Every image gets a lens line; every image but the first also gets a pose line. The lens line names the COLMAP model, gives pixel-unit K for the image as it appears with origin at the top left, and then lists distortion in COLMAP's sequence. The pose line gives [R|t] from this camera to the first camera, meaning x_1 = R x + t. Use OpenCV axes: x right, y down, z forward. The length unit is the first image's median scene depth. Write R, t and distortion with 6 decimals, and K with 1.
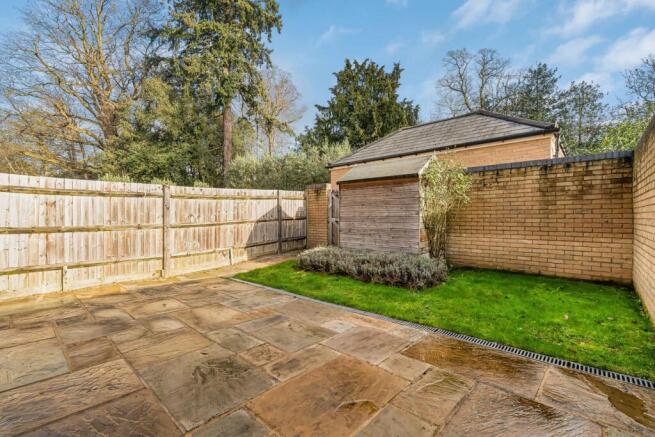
lens RADIAL K [[296.7, 0, 327.6], [0, 296.7, 218.5], [0, 0, 1]] dist [-0.001588, -0.000177]
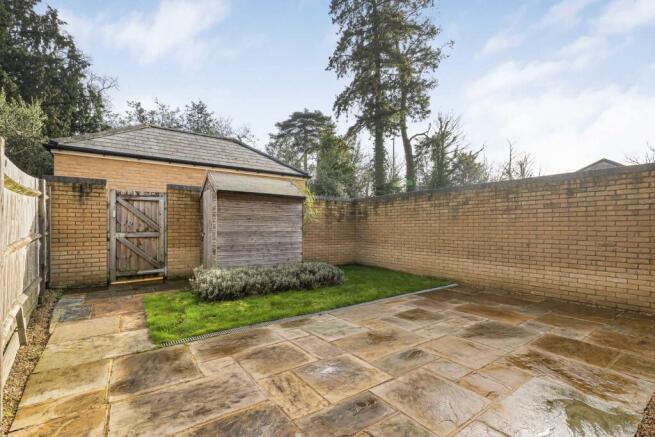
lens RADIAL K [[296.7, 0, 329.3], [0, 296.7, 230.7], [0, 0, 1]] dist [-0.001588, -0.000177]
pose [[0.197602, -0.002978, 0.980278, -0.917958], [-0.000192, 0.999995, 0.003077, -0.013557], [-0.980282, -0.000796, 0.197601, 0.670628]]
